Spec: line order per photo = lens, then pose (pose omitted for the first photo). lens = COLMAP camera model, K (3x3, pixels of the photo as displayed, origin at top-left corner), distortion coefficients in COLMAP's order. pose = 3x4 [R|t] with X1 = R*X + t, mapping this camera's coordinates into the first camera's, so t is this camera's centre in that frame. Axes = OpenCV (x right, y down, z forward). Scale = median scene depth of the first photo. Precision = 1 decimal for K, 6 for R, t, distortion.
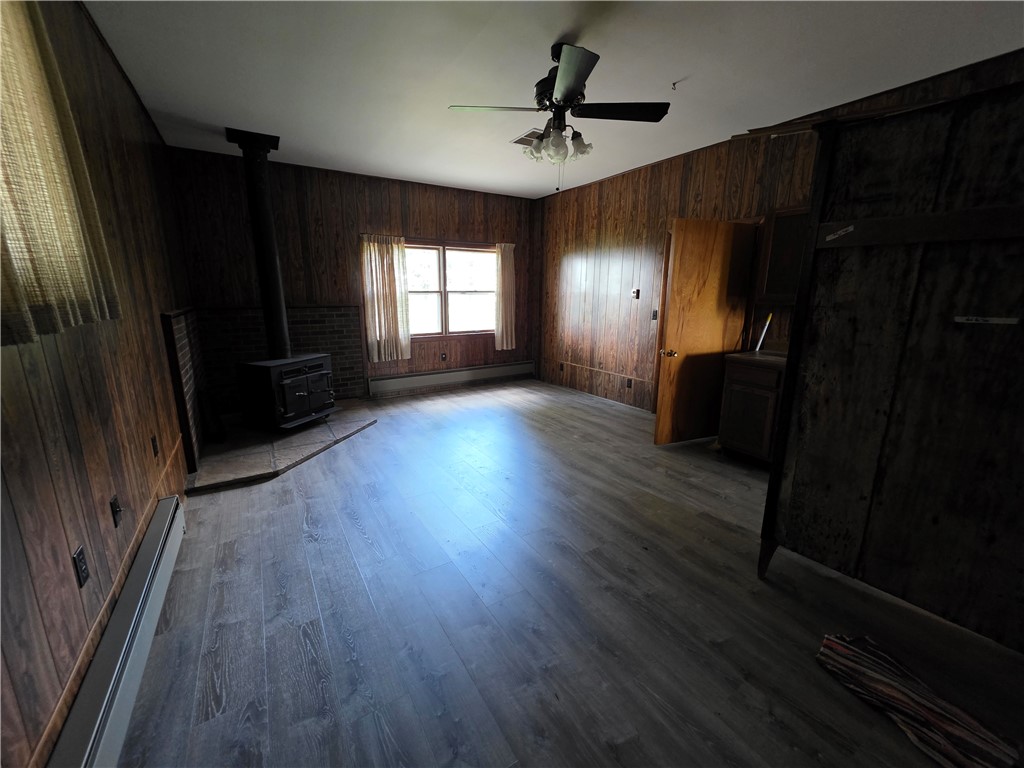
lens RADIAL K [[411.1, 0, 514.3], [0, 411.1, 381.5], [0, 0, 1]] dist [-0.003226, 0.001903]
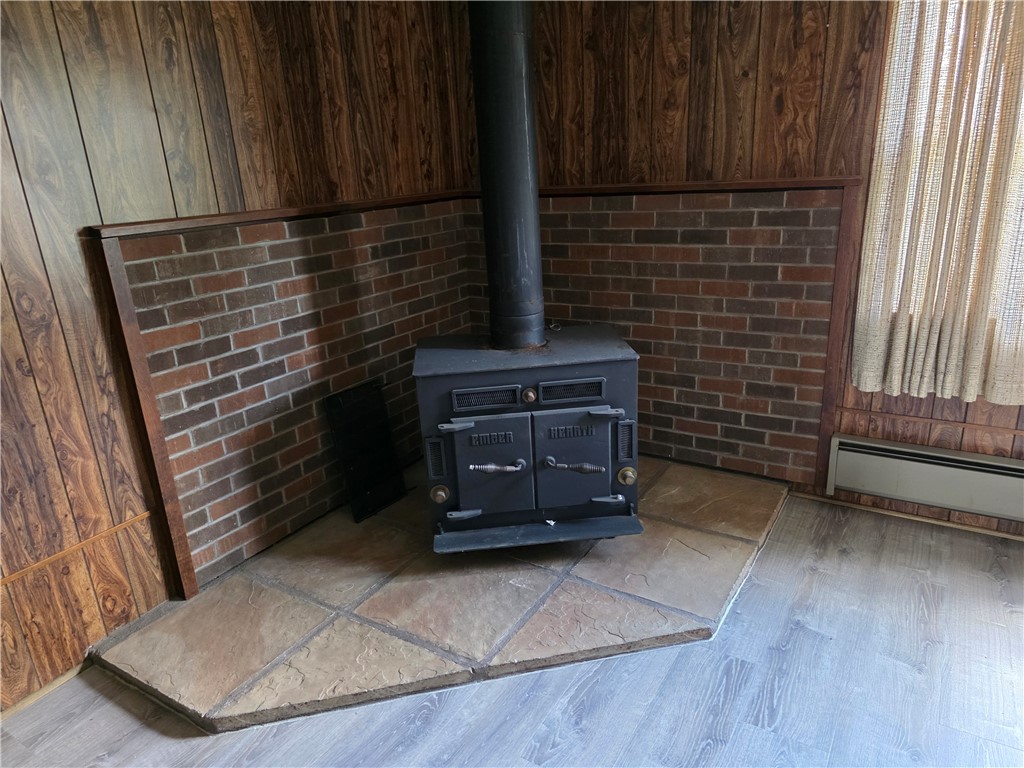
lens RADIAL K [[687.6, 0, 509.6], [0, 687.6, 388.4], [0, 0, 1]] dist [0.040065, -0.031932]
pose [[0.430781, 0.256931, -0.865110, -0.036973], [-0.140008, 0.966037, 0.217188, -0.127799], [0.891530, 0.027562, 0.452122, 0.621604]]
